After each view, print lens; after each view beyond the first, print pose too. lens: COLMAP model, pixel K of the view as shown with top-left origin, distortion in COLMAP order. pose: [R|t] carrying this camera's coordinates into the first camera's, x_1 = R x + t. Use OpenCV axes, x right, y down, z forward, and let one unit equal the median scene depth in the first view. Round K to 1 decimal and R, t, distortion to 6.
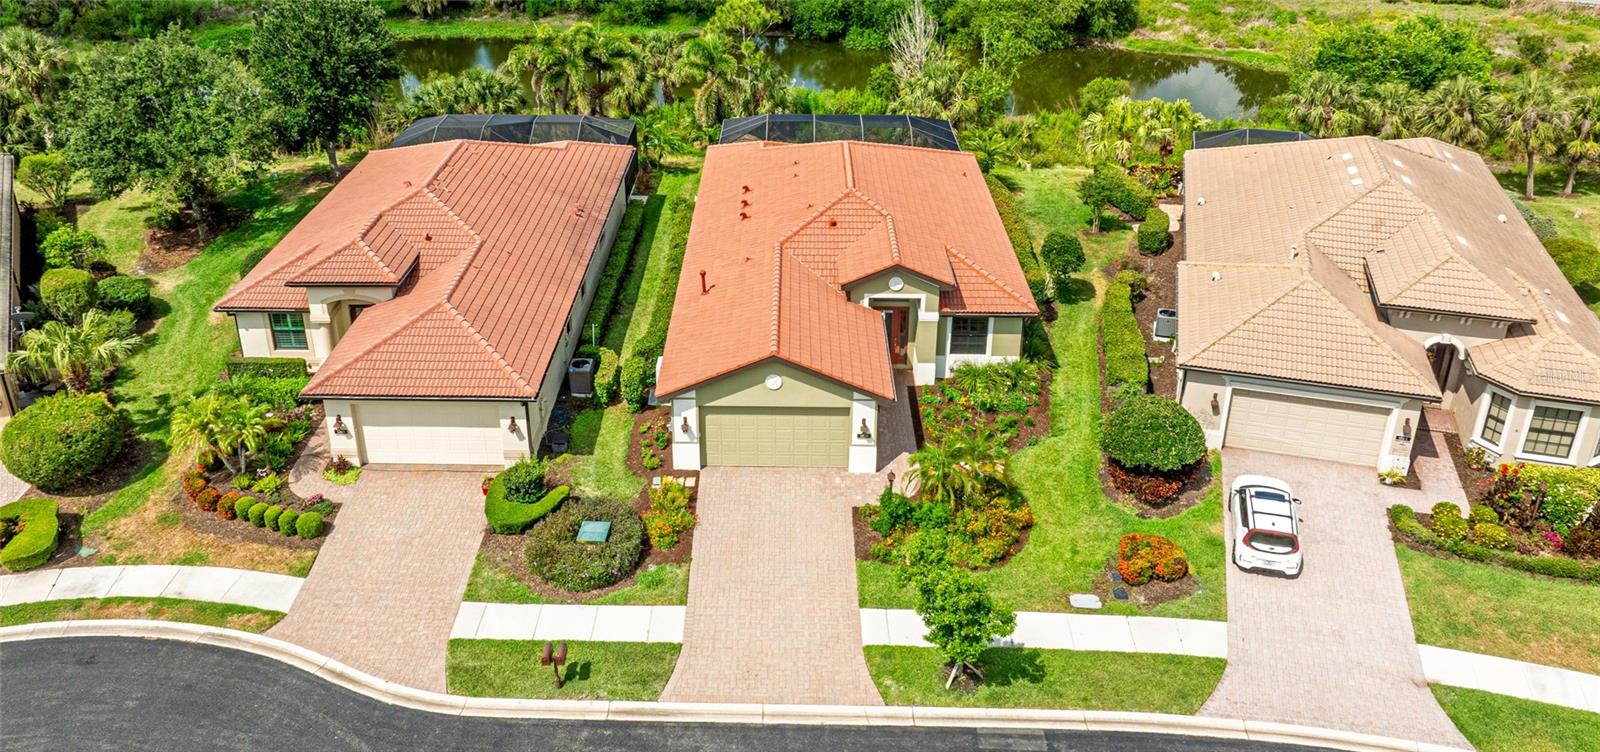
lens RADIAL K [[1263.4, 0, 800.0], [0, 1263.4, 376.0], [0, 0, 1]] dist [0.044871, -0.000694]
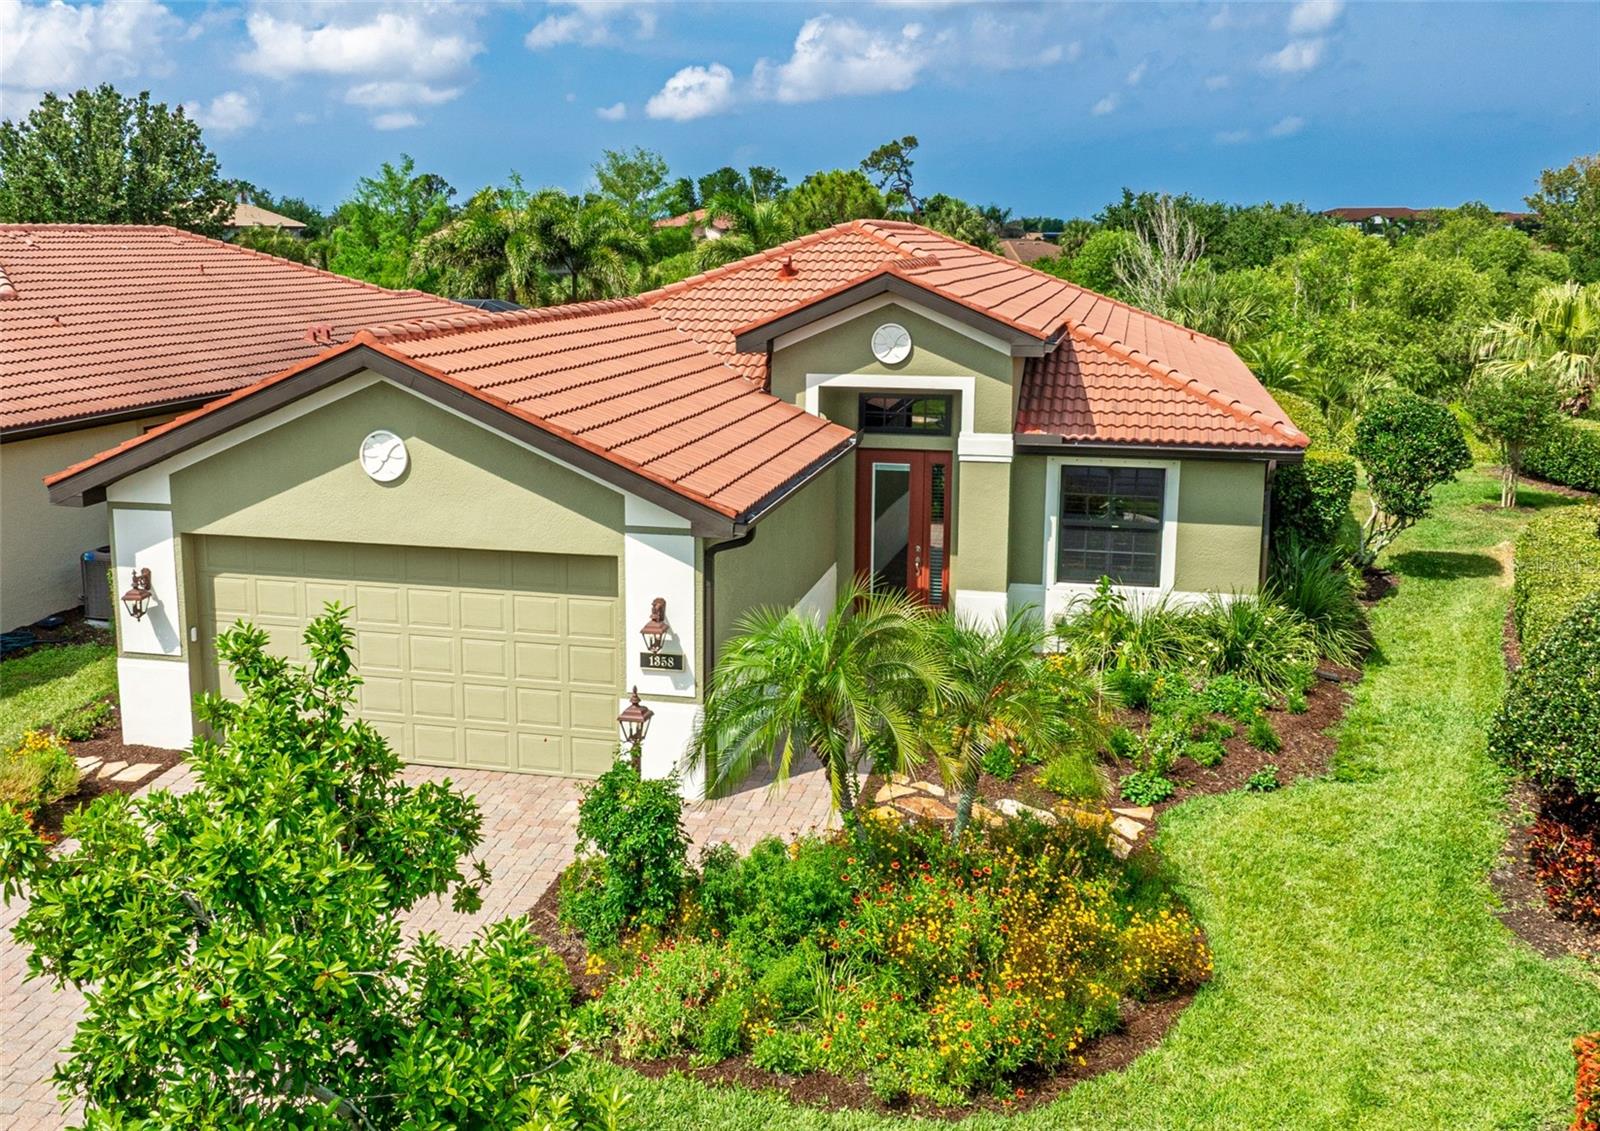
lens RADIAL K [[1646.0, 0, 722.4], [0, 1646.0, 564.4], [0, 0, 1]] dist [-0.005195, -0.016907]
pose [[0.970117, 0.043767, -0.238656, 0.157336], [-0.106842, 0.960160, -0.258221, 0.124840], [0.217846, 0.276003, 0.936144, 0.615924]]
